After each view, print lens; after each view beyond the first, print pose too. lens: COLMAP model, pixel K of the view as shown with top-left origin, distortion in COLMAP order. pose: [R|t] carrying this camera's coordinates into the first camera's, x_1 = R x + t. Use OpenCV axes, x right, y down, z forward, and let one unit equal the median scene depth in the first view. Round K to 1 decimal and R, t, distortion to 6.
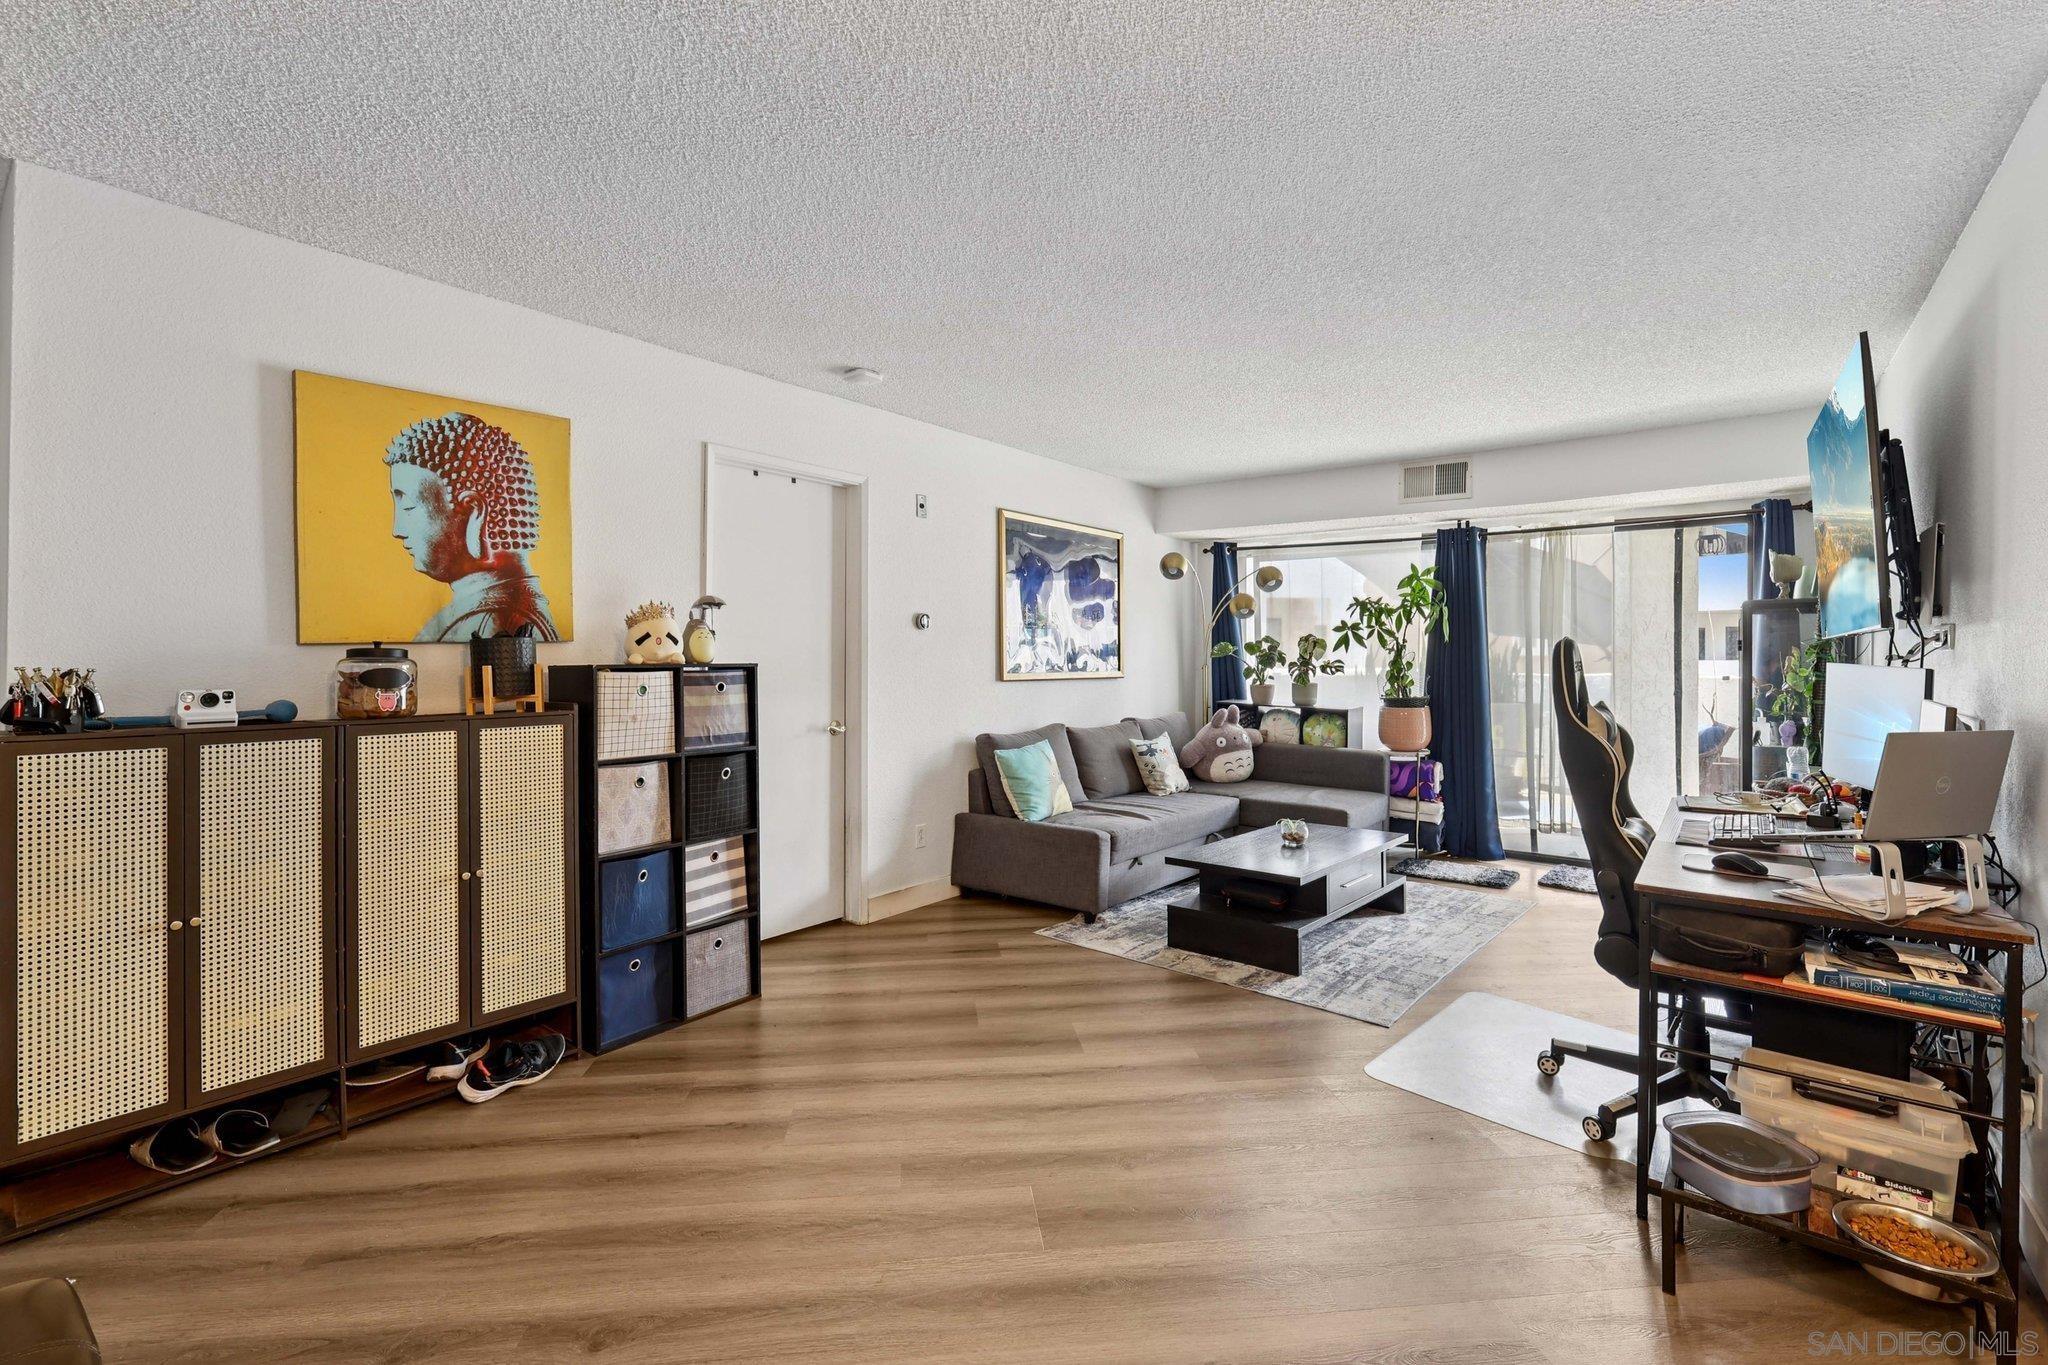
lens RADIAL K [[912.1, 0, 1029.6], [0, 912.1, 648.2], [0, 0, 1]] dist [-0.003466, -0.000223]
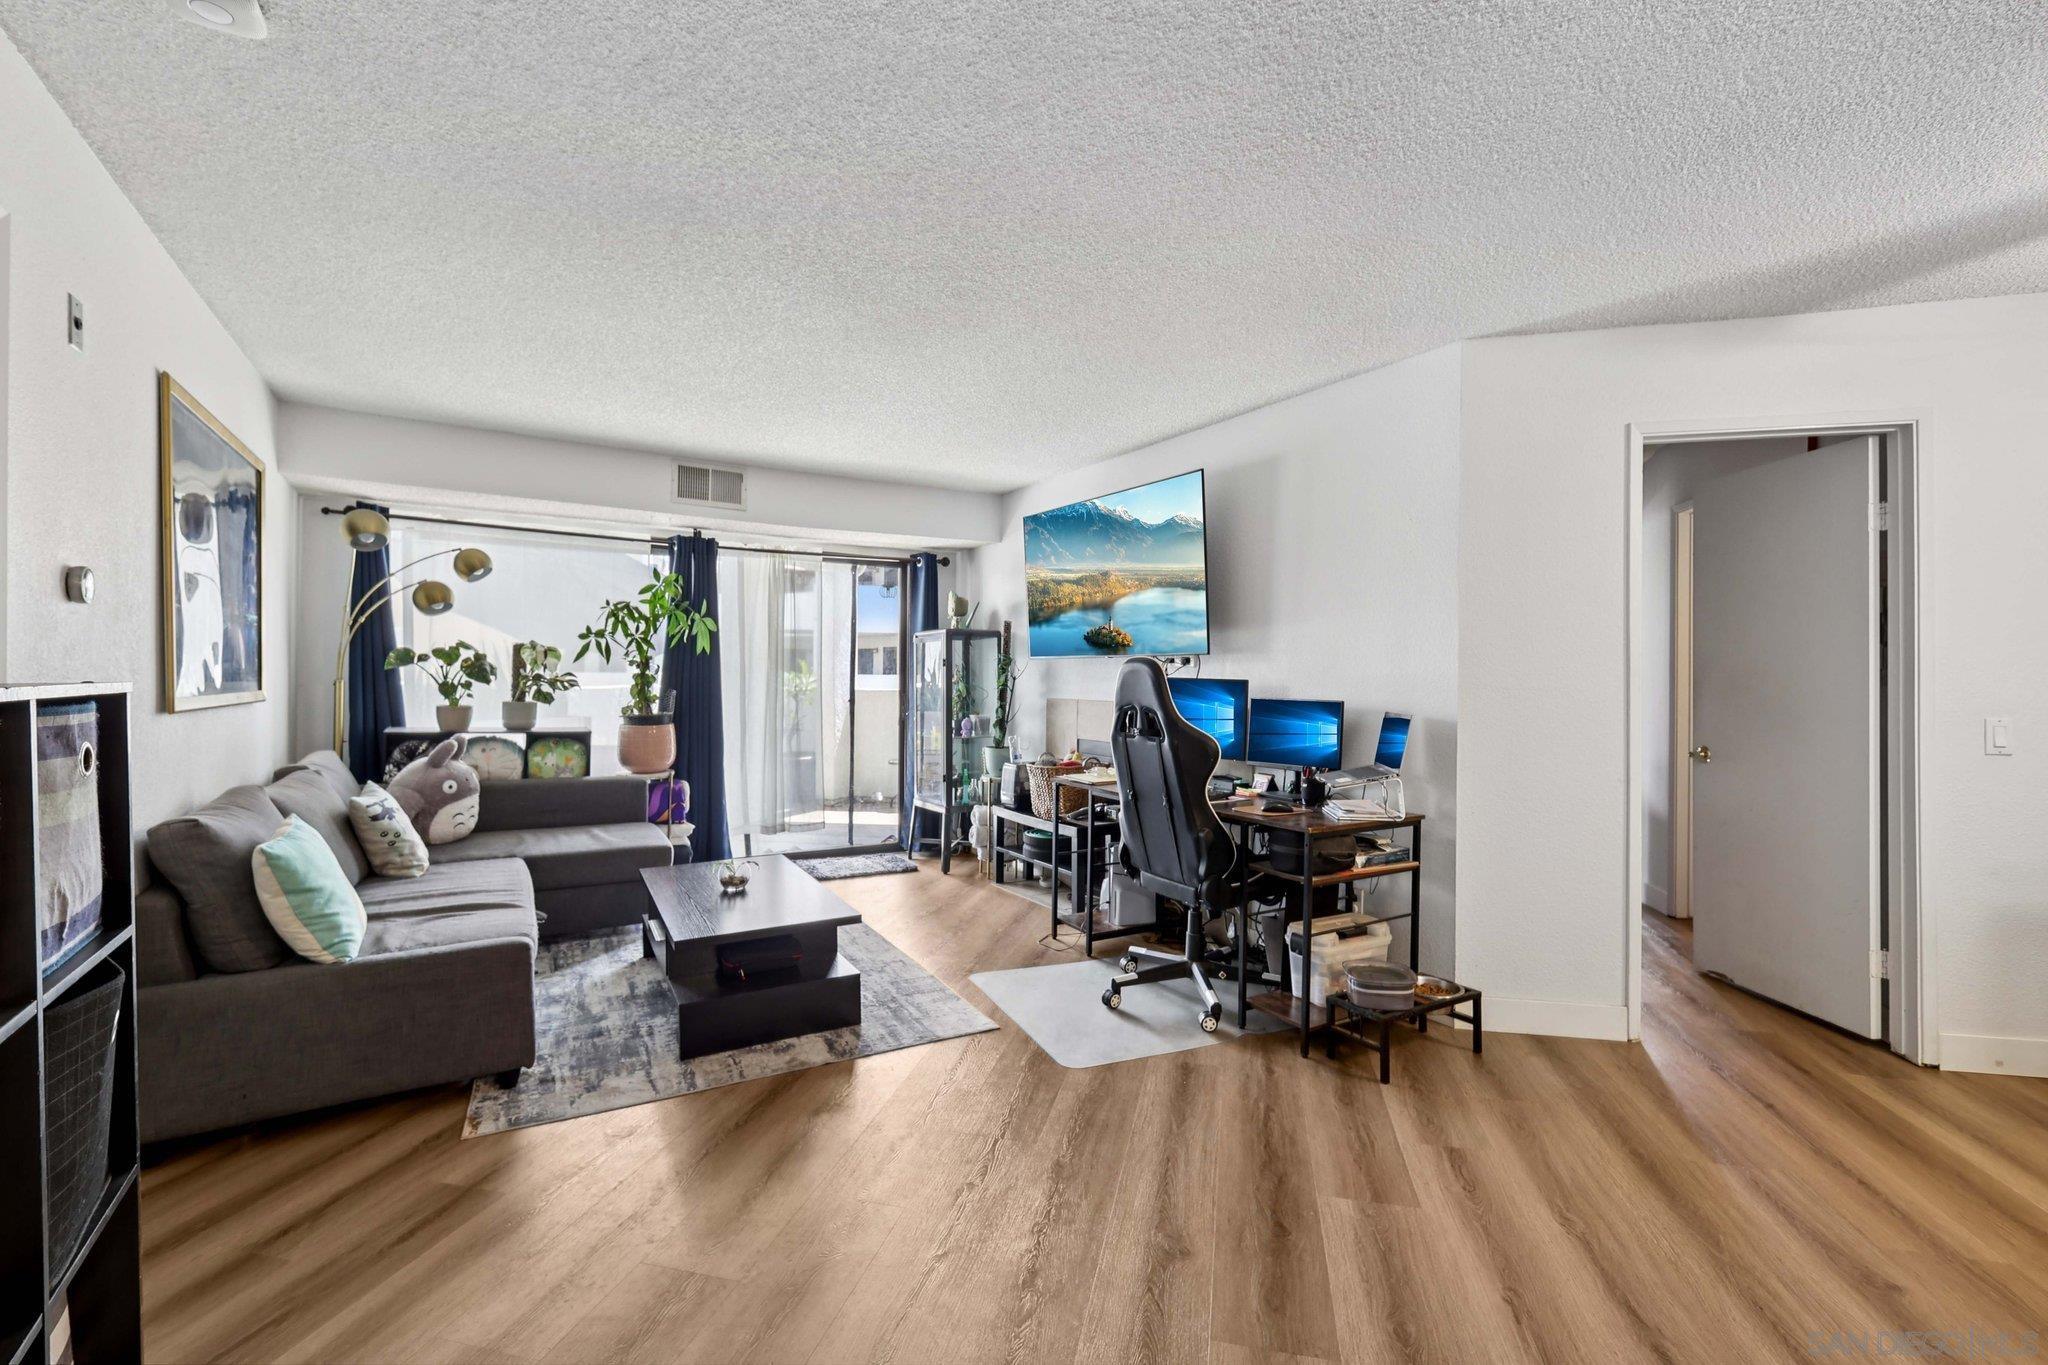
lens RADIAL K [[891.5, 0, 1030.8], [0, 891.5, 671.8], [0, 0, 1]] dist [-0.003846, 0.000180]
pose [[0.335937, 0.001922, 0.941883, -0.535794], [-0.015490, 0.999874, 0.003484, 0.005410], [-0.941757, -0.015760, 0.335924, 0.611327]]
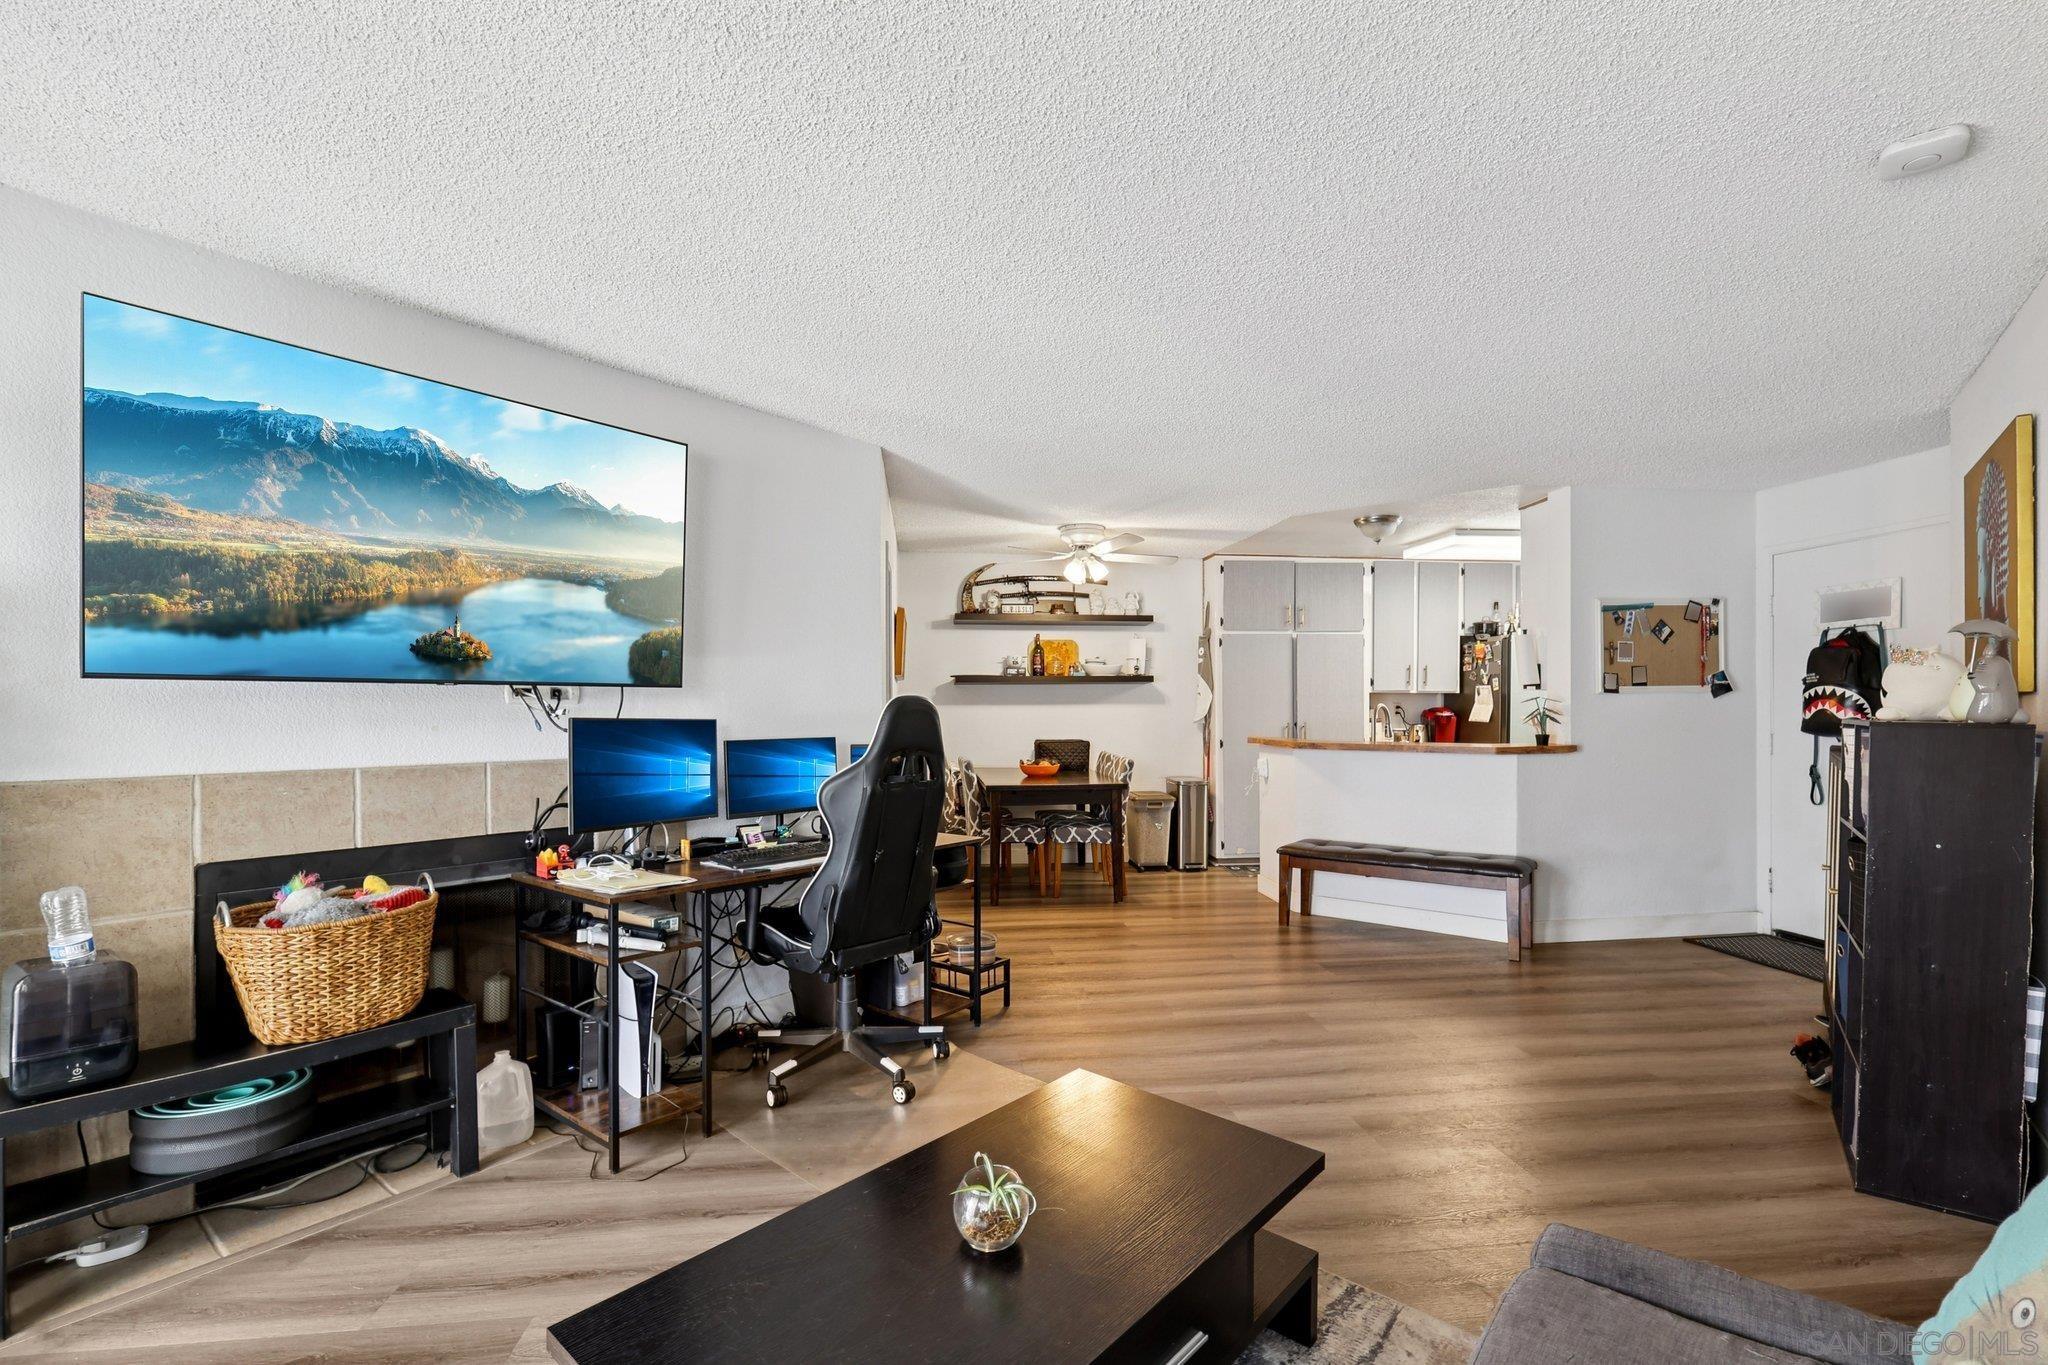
lens RADIAL K [[935.6, 0, 1031.6], [0, 935.6, 709.7], [0, 0, 1]] dist [-0.002062, -0.000121]
pose [[-0.999963, 0.001161, -0.008524, 0.383988], [0.001244, 0.999952, -0.009671, 0.016197], [0.008512, -0.009681, -0.999917, 1.848162]]
